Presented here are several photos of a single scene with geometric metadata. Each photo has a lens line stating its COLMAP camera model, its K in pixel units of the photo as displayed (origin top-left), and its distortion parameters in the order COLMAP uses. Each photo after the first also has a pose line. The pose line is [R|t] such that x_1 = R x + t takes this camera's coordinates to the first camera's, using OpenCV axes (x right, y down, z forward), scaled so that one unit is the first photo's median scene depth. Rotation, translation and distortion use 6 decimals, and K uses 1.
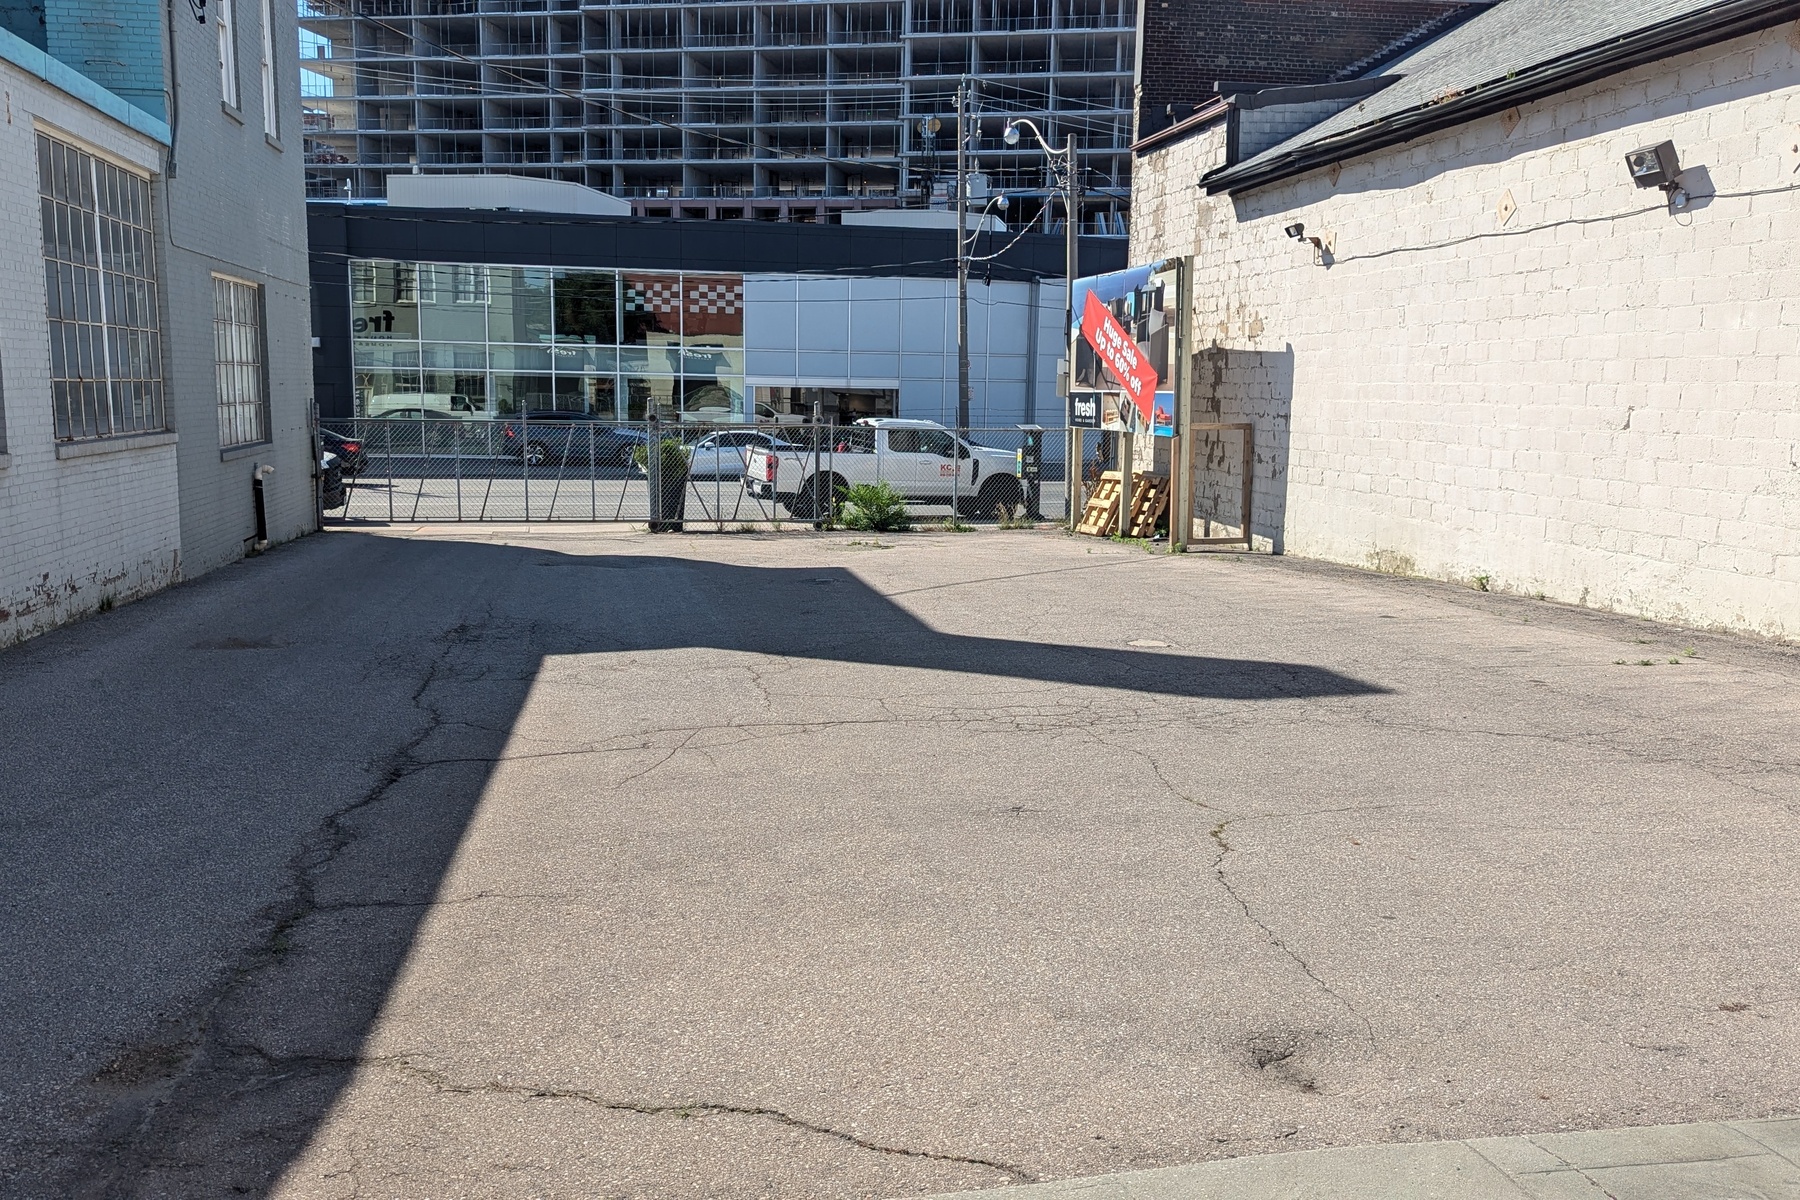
lens RADIAL K [[1529.1, 0, 900.0], [0, 1529.1, 600.0], [0, 0, 1]] dist [0.083806, -0.095606]
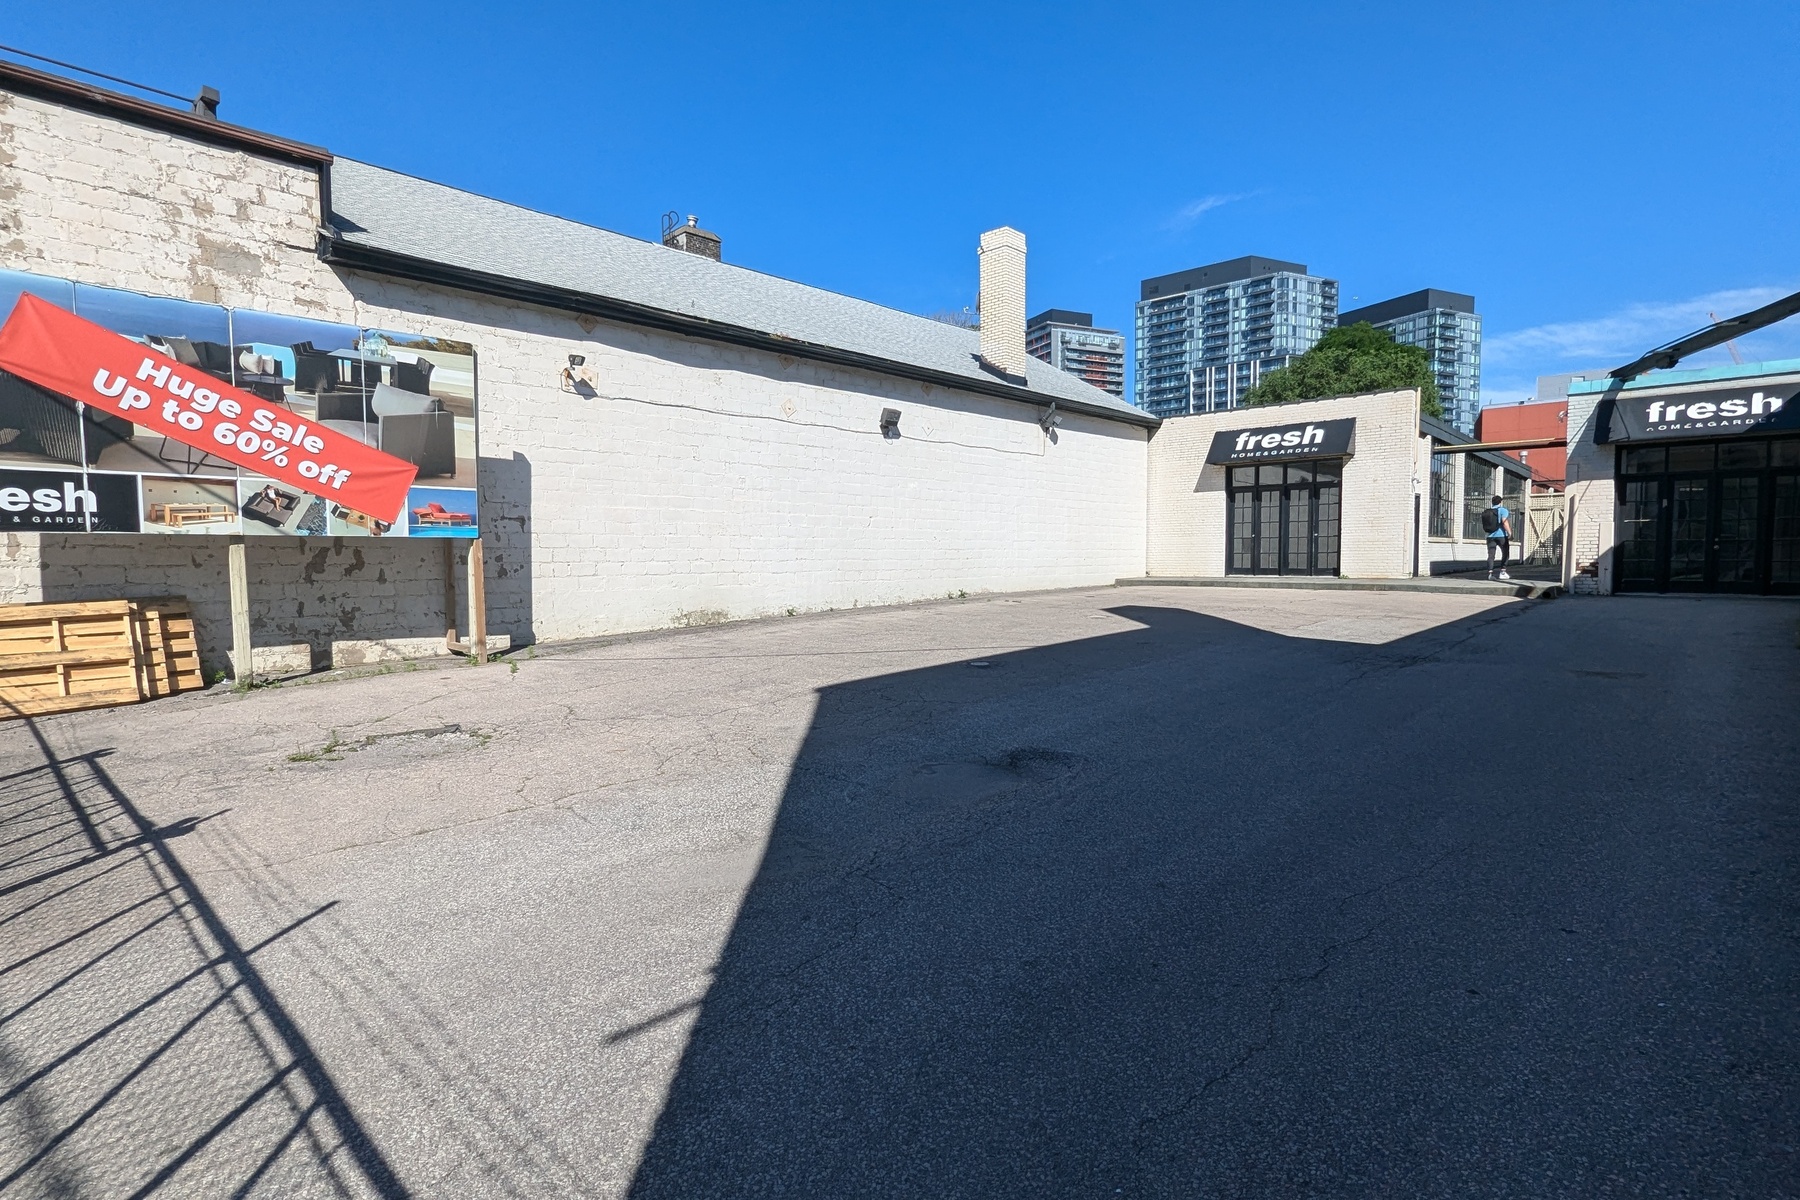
lens RADIAL K [[878.0, 0, 915.9], [0, 878.0, 608.9], [0, 0, 1]] dist [-0.000414, -0.000581]
pose [[-0.587069, -0.060362, 0.807283, -0.371979], [0.109090, 0.982222, 0.152774, -0.107566], [-0.802153, 0.177755, -0.570048, 1.013813]]
